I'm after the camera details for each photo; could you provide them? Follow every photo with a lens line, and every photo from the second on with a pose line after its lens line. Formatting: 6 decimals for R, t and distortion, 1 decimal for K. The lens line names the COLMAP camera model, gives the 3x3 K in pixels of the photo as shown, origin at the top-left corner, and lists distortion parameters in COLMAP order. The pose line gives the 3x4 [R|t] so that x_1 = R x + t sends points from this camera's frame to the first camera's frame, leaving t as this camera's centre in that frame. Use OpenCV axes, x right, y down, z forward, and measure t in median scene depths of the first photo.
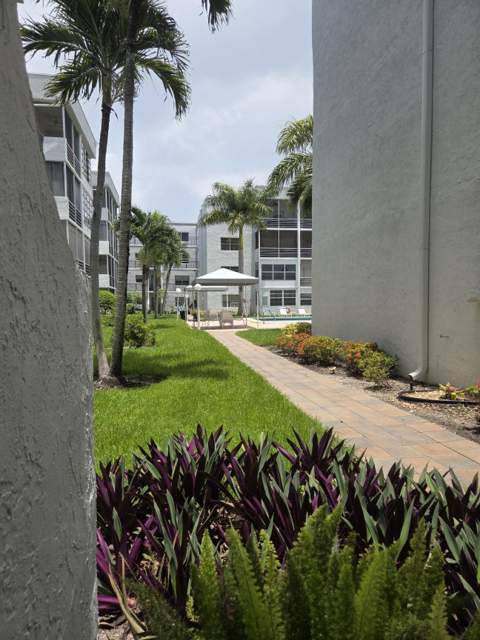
lens RADIAL K [[423.9, 0, 240.1], [0, 423.9, 320.7], [0, 0, 1]] dist [0.007545, 0.000371]
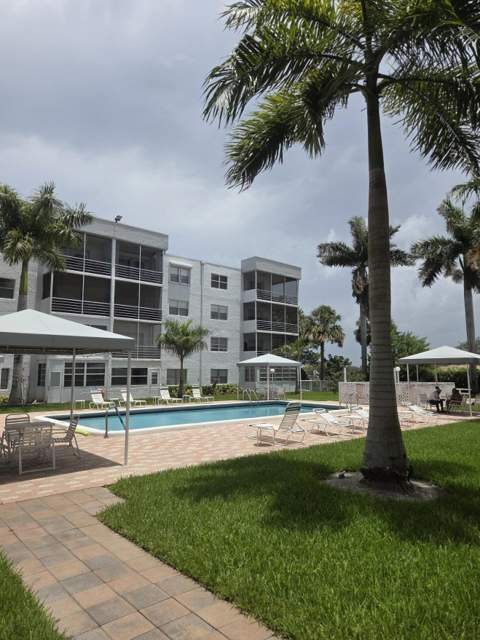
lens RADIAL K [[423.9, 0, 239.9], [0, 423.9, 320.3], [0, 0, 1]] dist [0.007545, 0.000371]
pose [[0.865560, 0.065786, 0.496466, -0.026335], [0.024417, 0.984612, -0.173038, -0.016294], [-0.500210, 0.161897, 0.850635, 0.298008]]
